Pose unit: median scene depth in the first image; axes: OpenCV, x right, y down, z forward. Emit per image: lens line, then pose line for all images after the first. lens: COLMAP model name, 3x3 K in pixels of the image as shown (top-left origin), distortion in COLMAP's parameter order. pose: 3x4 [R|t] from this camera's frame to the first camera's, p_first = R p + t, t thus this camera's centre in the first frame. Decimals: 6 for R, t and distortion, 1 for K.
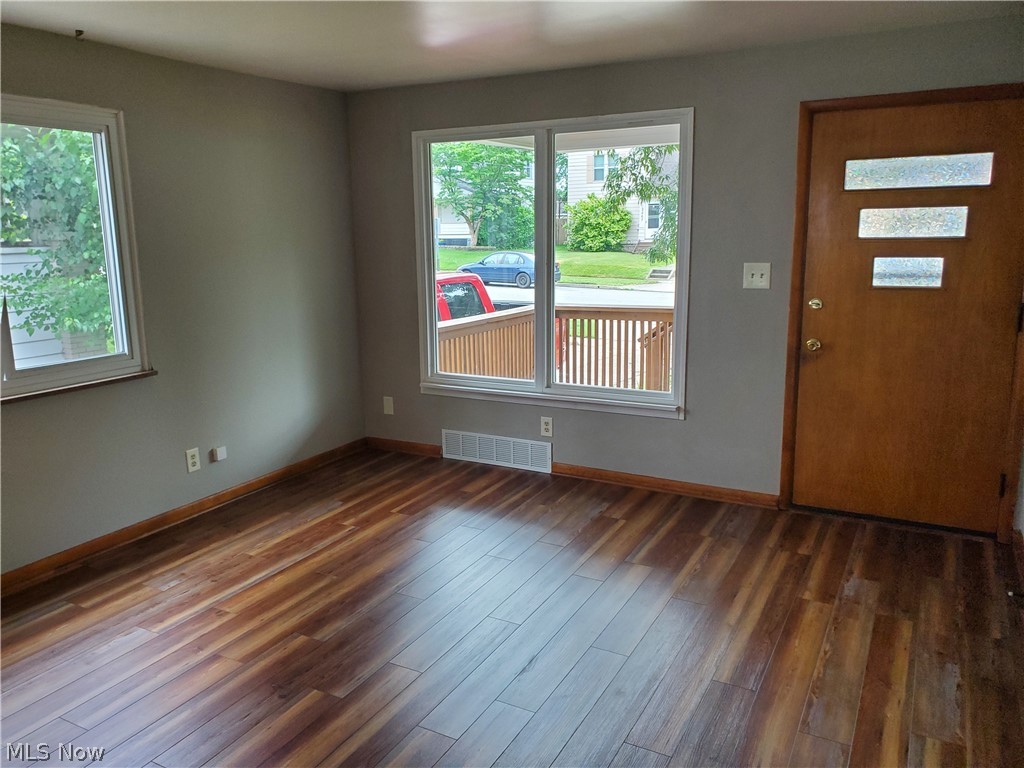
lens RADIAL K [[784.0, 0, 511.4], [0, 784.0, 379.7], [0, 0, 1]] dist [0.034496, -0.019439]
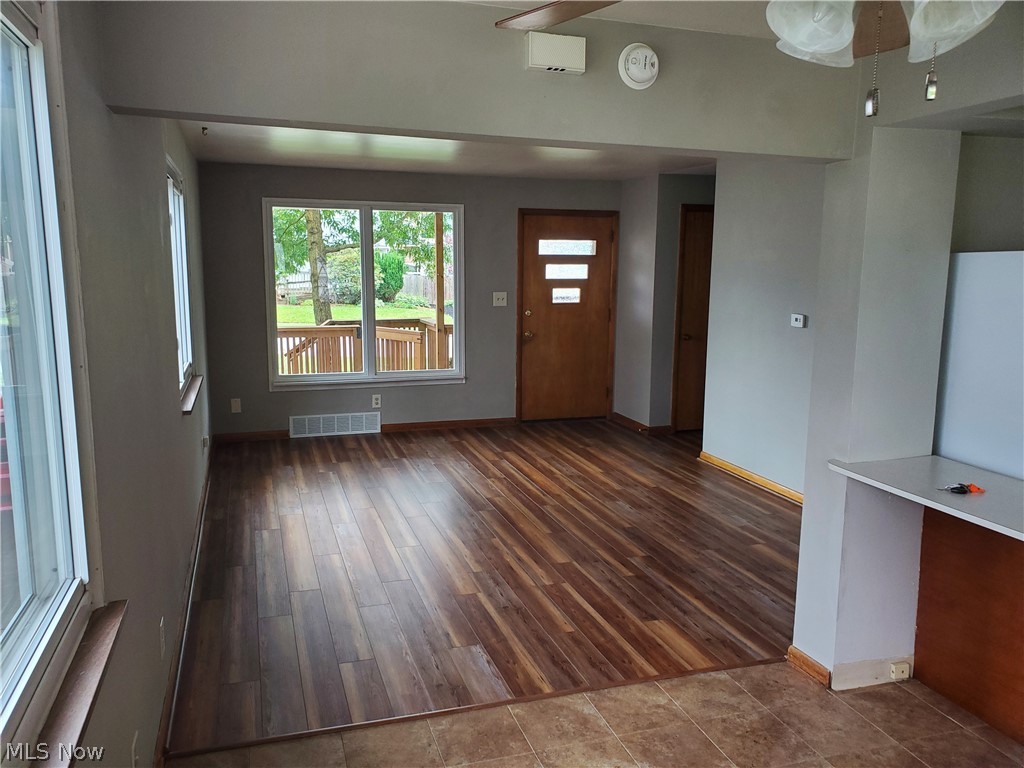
lens RADIAL K [[784.0, 0, 505.5], [0, 784.0, 386.7], [0, 0, 1]] dist [0.034496, -0.019439]
pose [[0.691524, -0.093615, 0.716262, -1.056874], [0.117841, 0.992904, 0.016000, 0.045885], [-0.712677, 0.073340, 0.697648, -0.280123]]
